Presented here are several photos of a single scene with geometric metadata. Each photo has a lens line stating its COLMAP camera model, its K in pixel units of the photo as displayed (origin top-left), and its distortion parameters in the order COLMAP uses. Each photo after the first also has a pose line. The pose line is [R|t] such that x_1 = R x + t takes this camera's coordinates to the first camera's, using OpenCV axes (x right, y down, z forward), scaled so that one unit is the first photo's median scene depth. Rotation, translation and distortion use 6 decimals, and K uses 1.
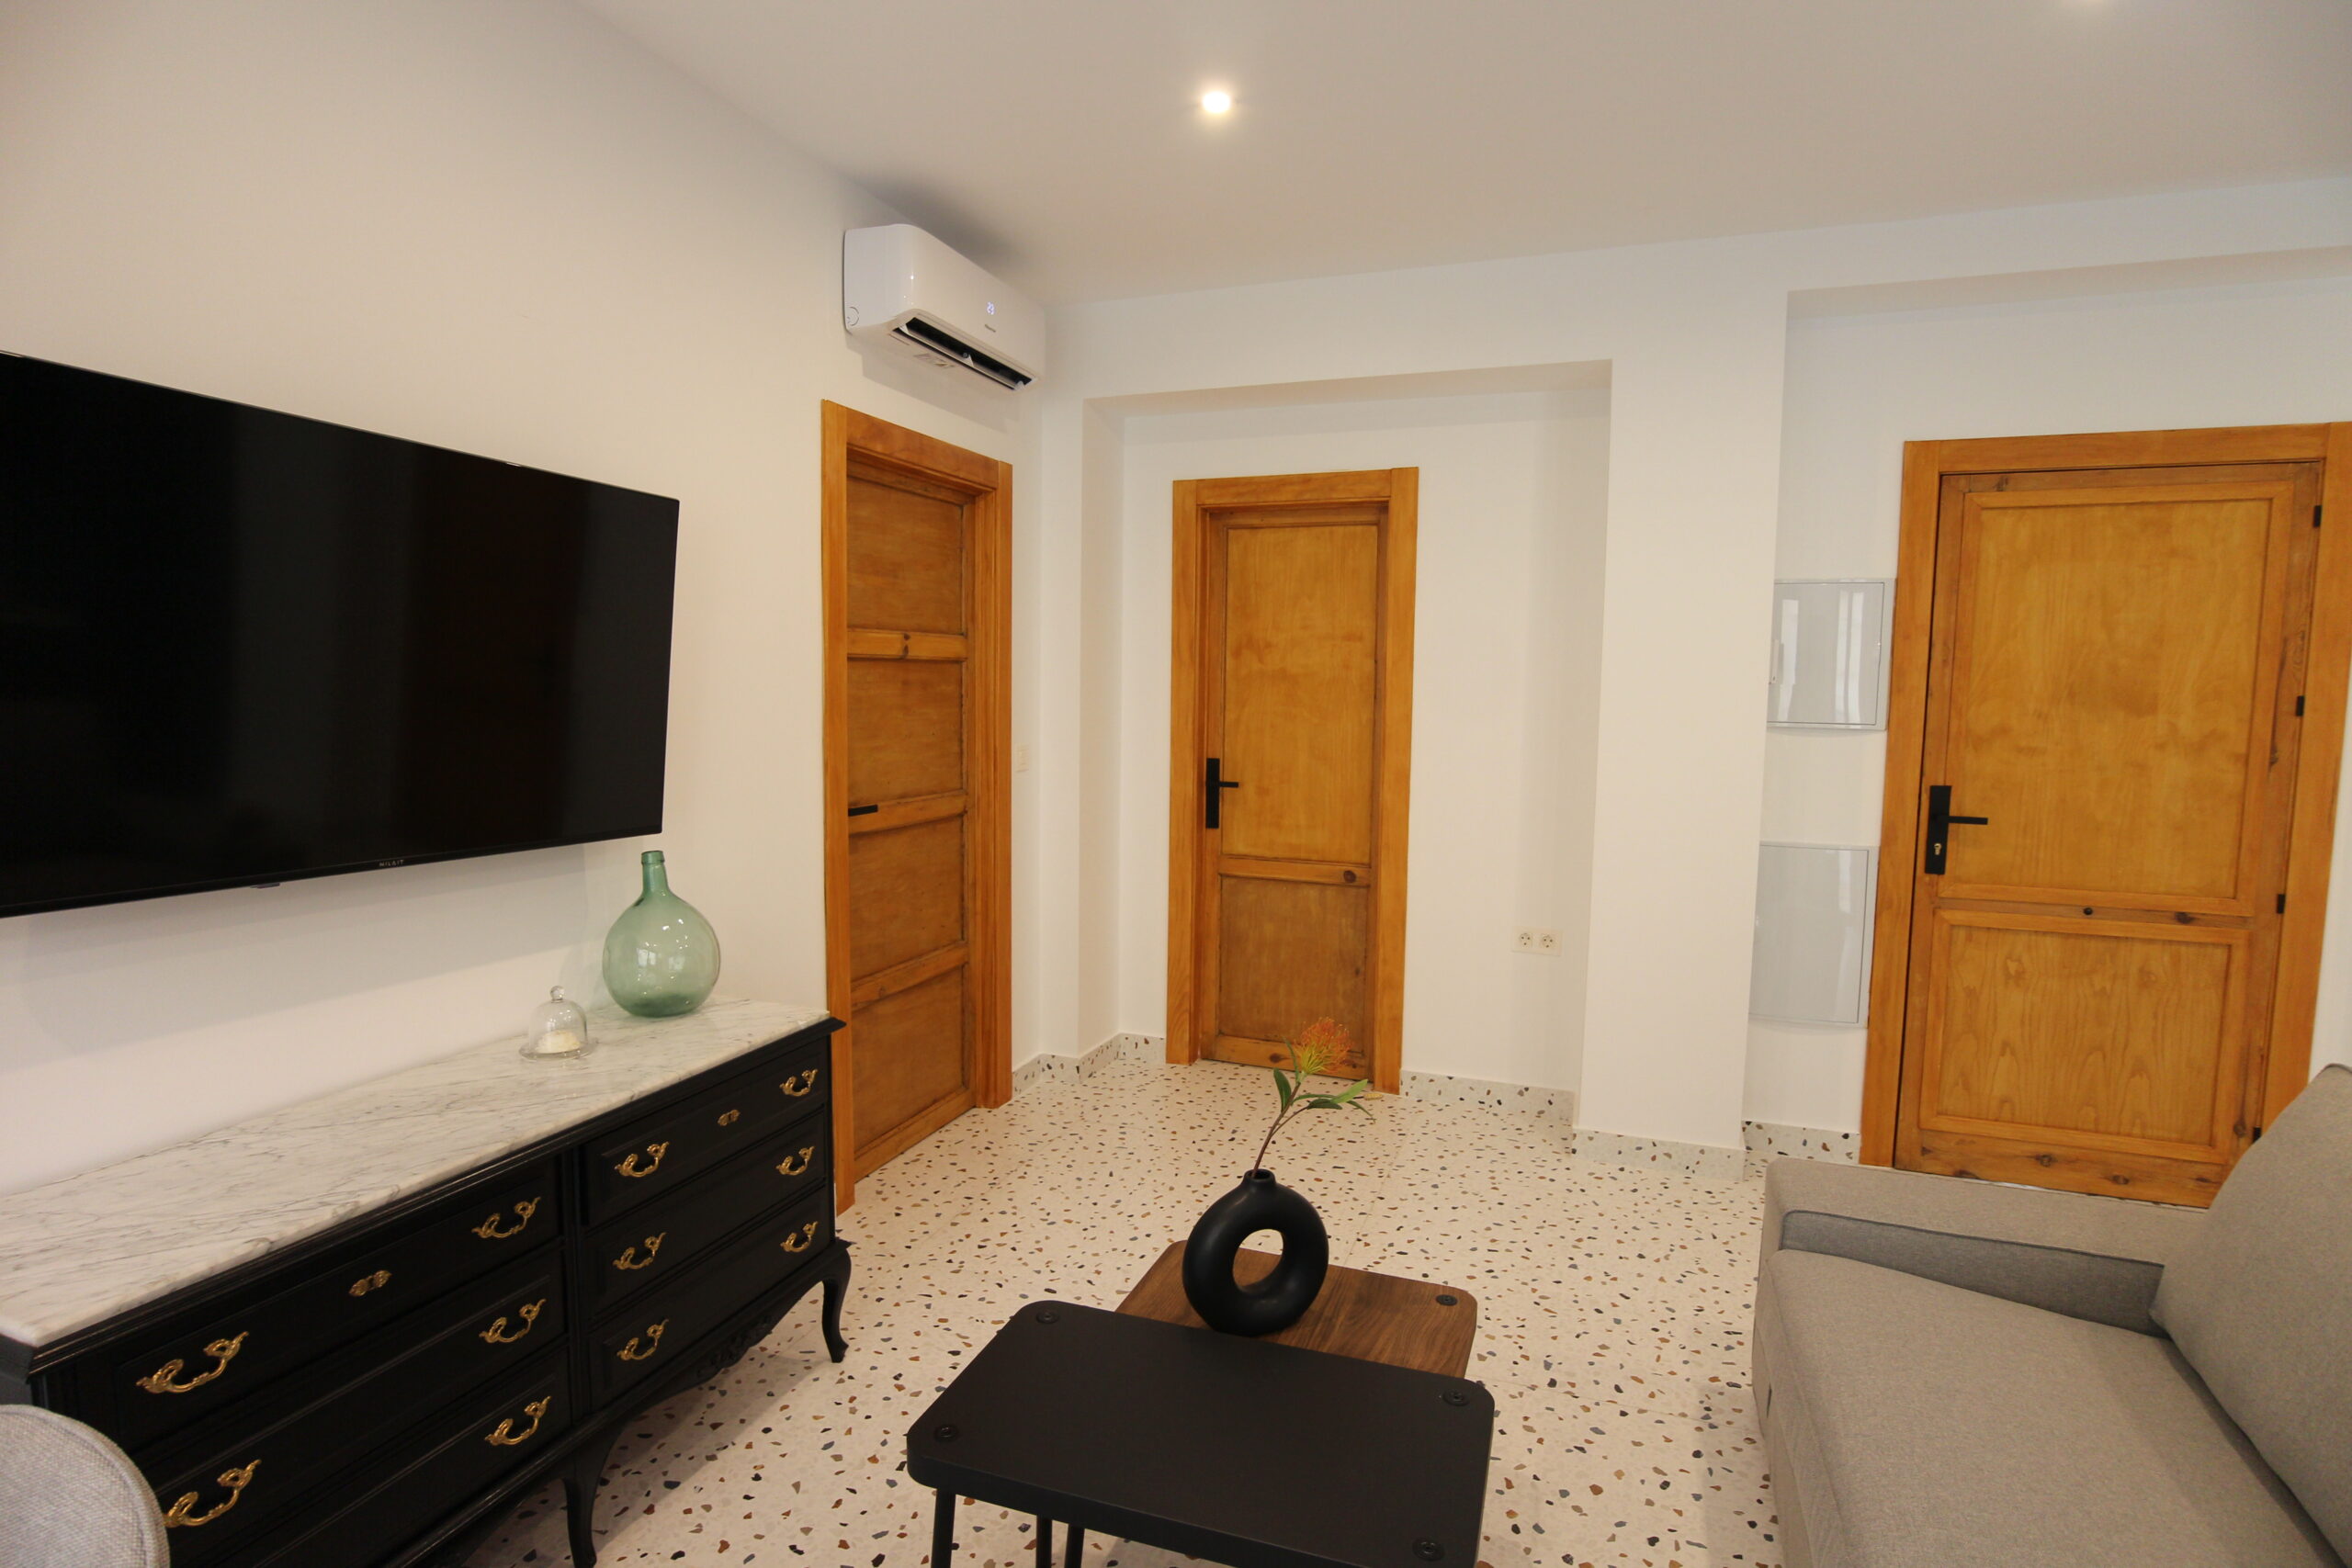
lens RADIAL K [[1193.9, 0, 1185.2], [0, 1193.9, 784.4], [0, 0, 1]] dist [-0.046328, 0.012032]
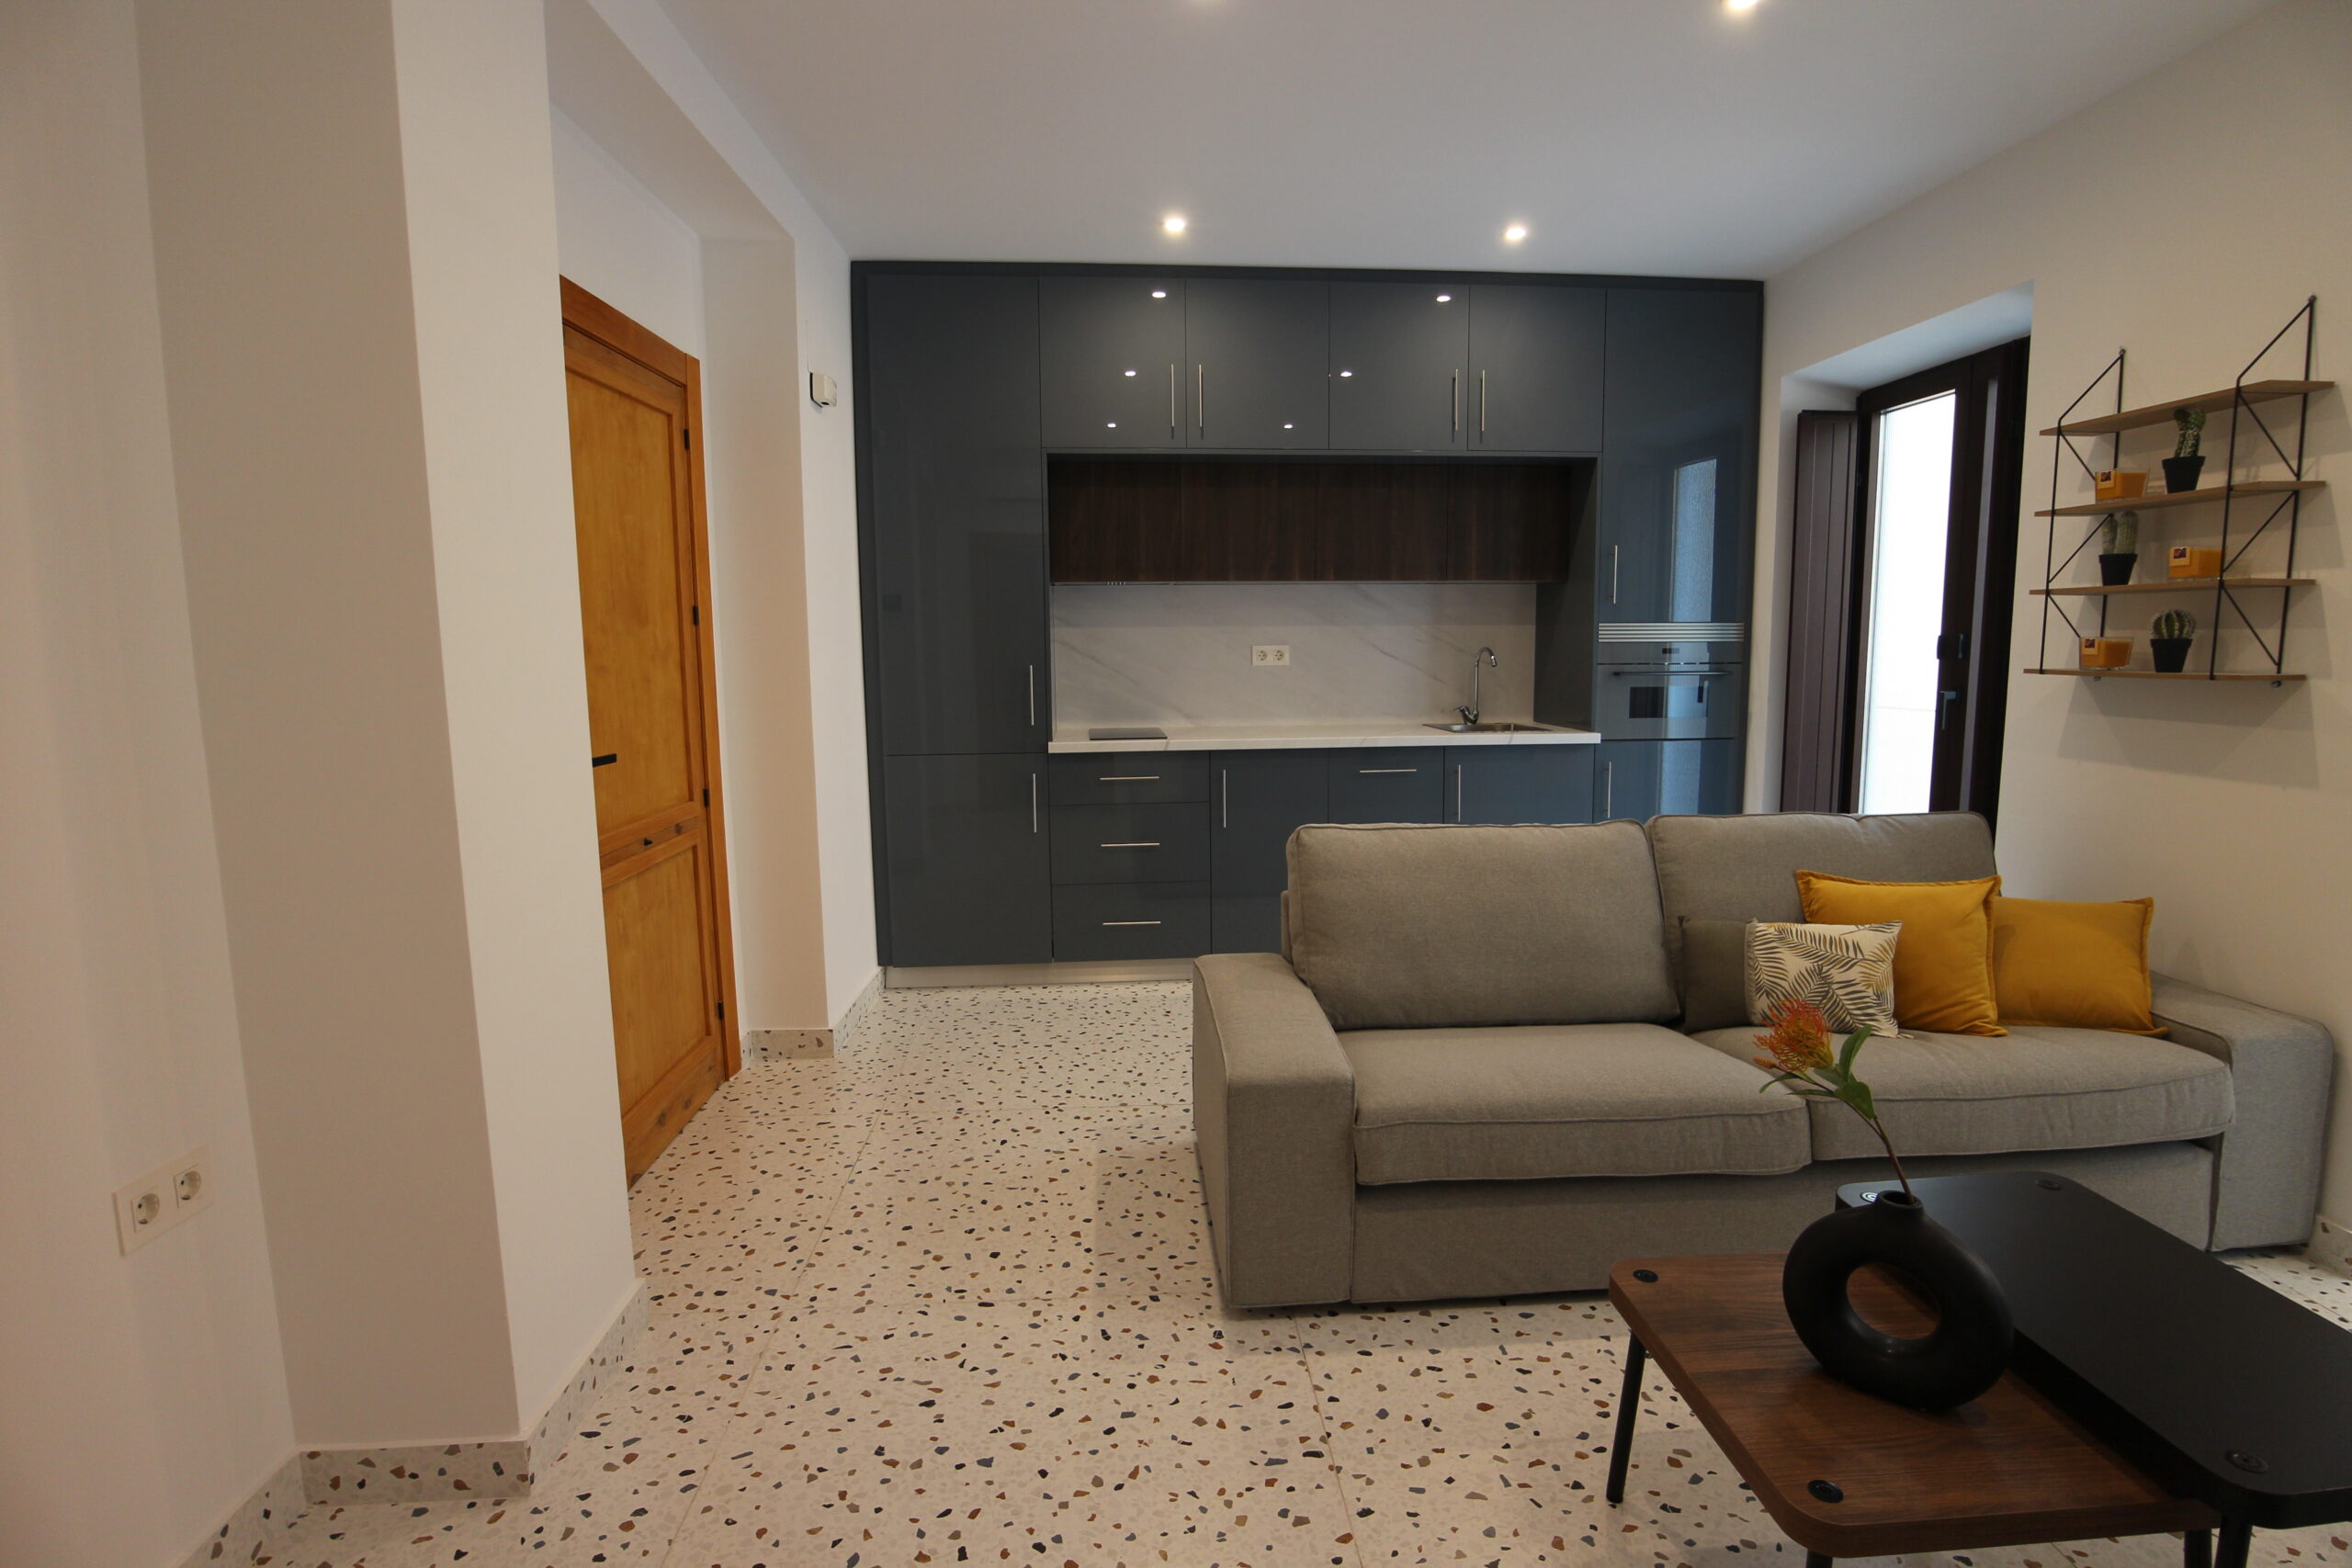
lens RADIAL K [[1193.9, 0, 1185.2], [0, 1193.9, 784.4], [0, 0, 1]] dist [-0.046328, 0.012032]
pose [[-0.403960, -0.125711, 0.906098, -0.231747], [0.083372, 0.981331, 0.173318, -0.060811], [-0.910969, 0.145557, -0.385938, 0.955713]]
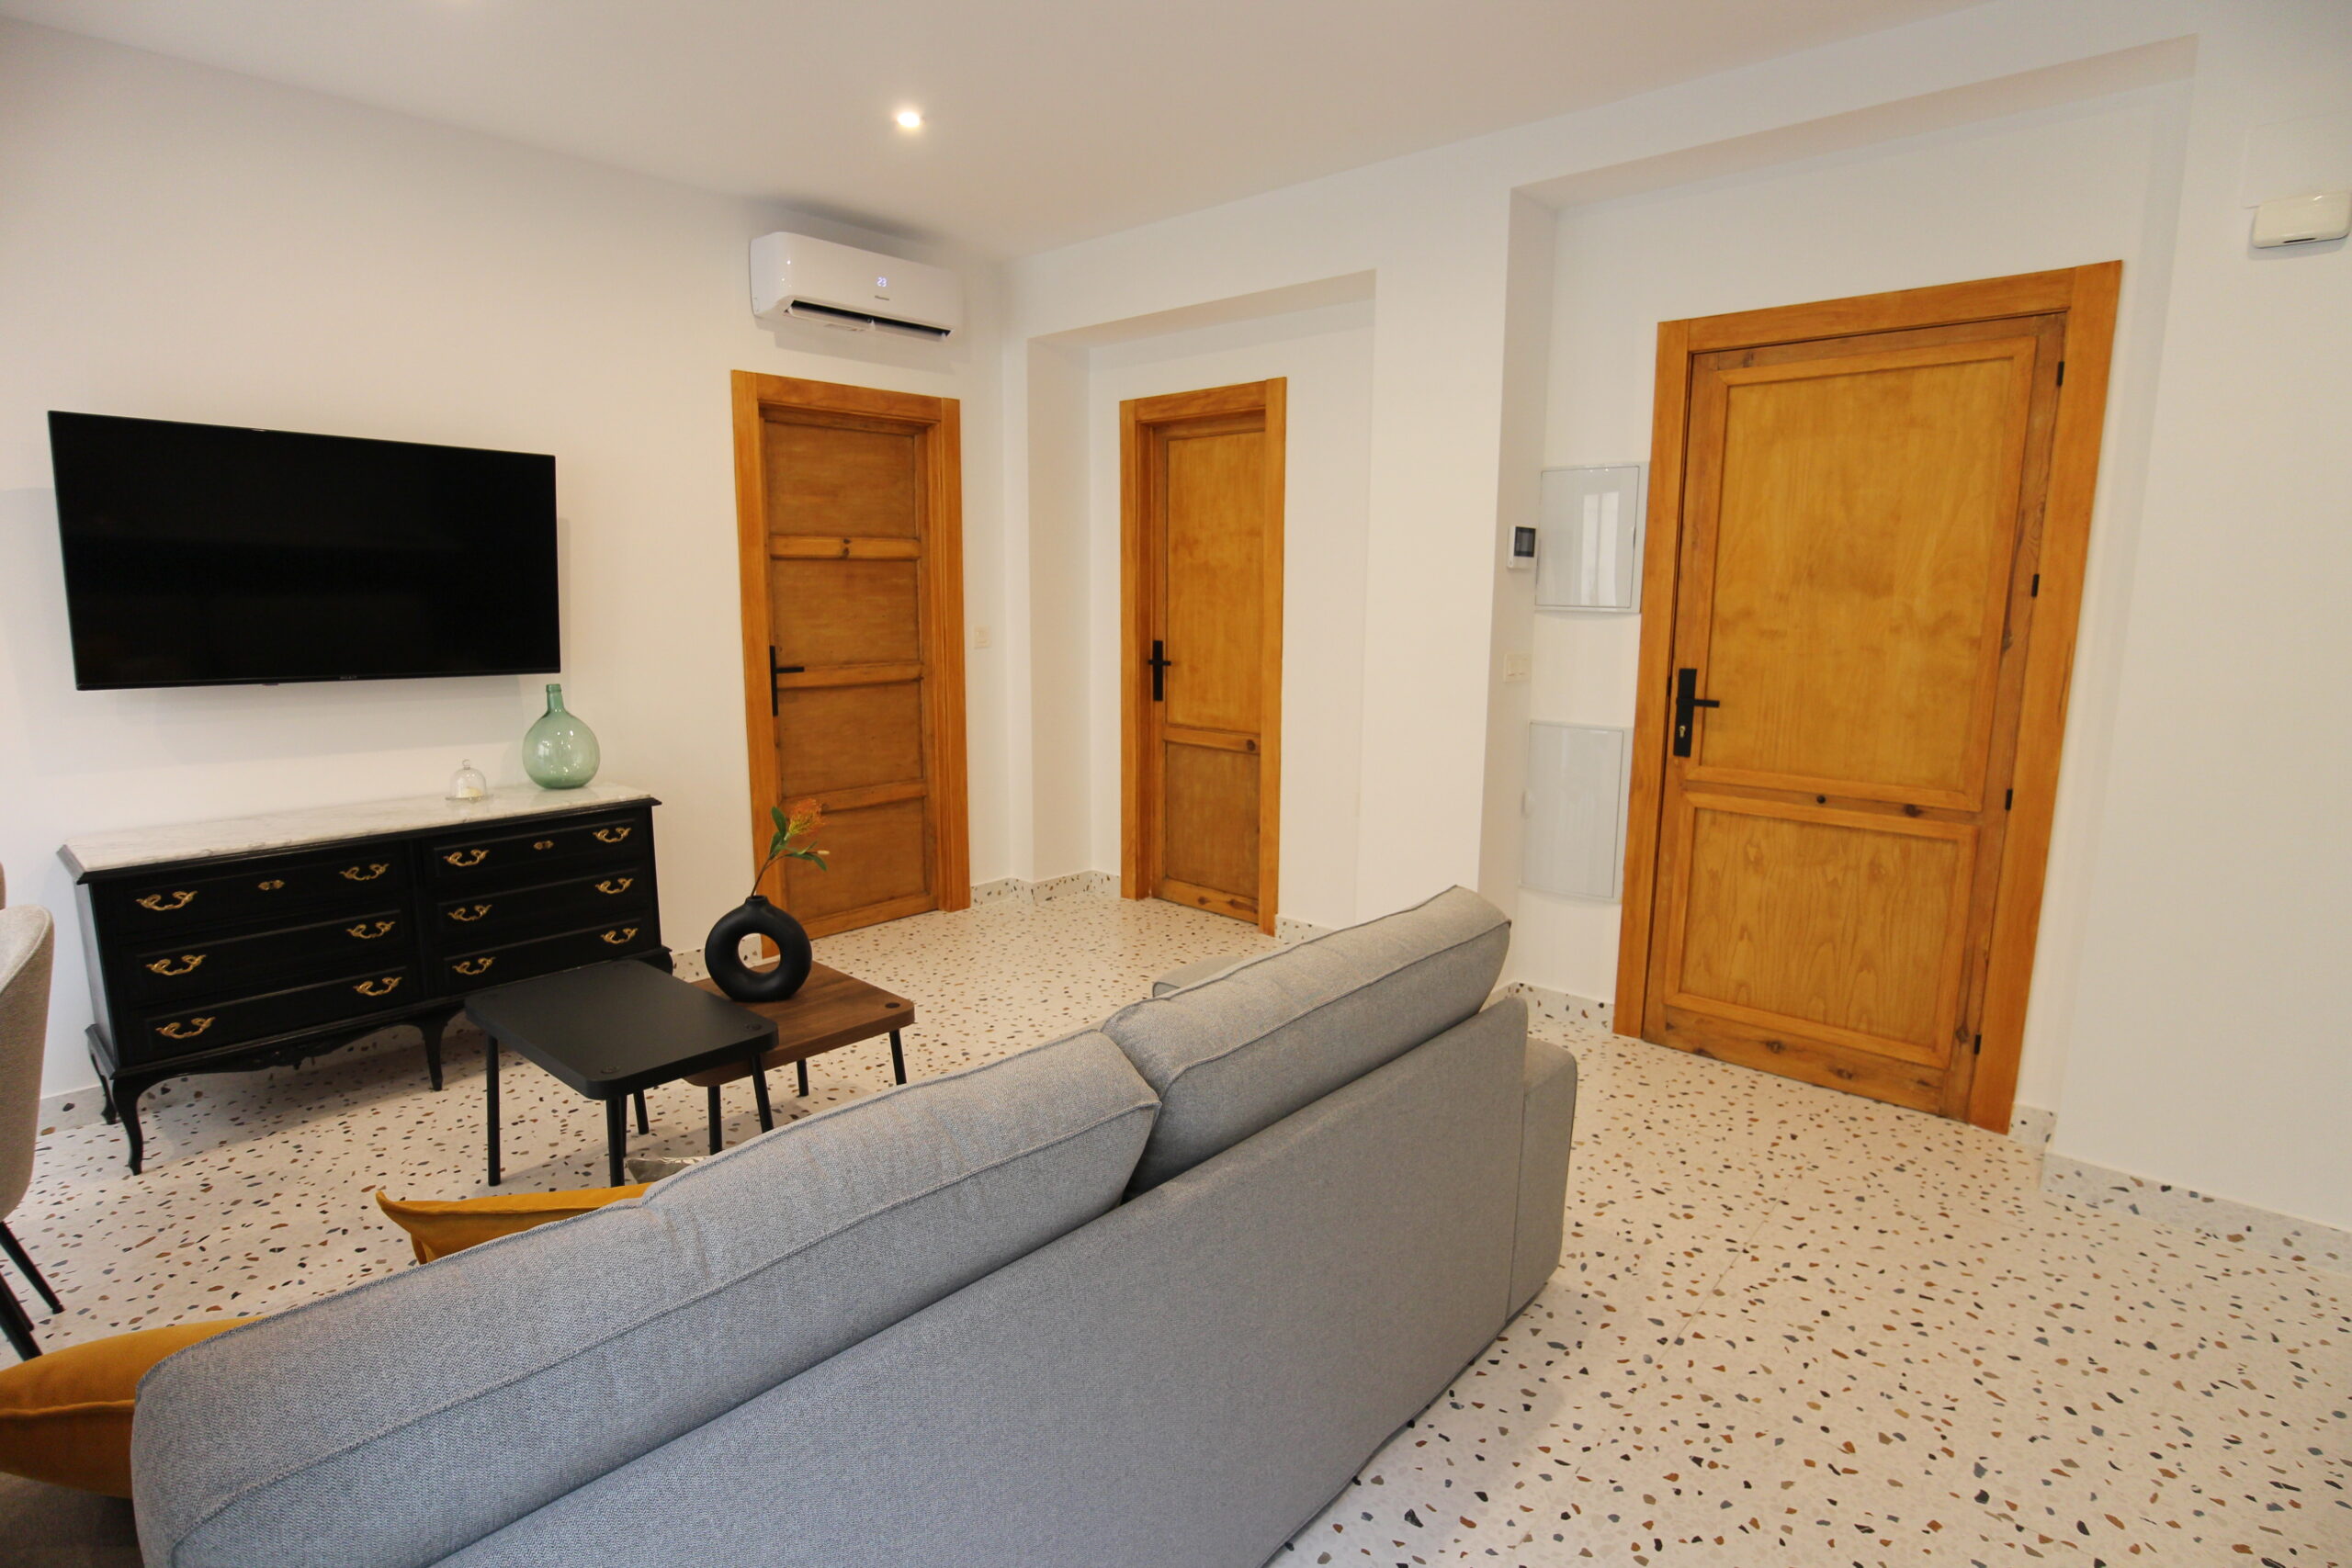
lens RADIAL K [[1193.9, 0, 1185.2], [0, 1193.9, 784.4], [0, 0, 1]] dist [-0.046328, 0.012032]
pose [[0.931694, 0.052717, -0.359398, 0.626296], [-0.024325, 0.996247, 0.083073, 0.026915], [0.362428, -0.068656, 0.929479, -0.109707]]
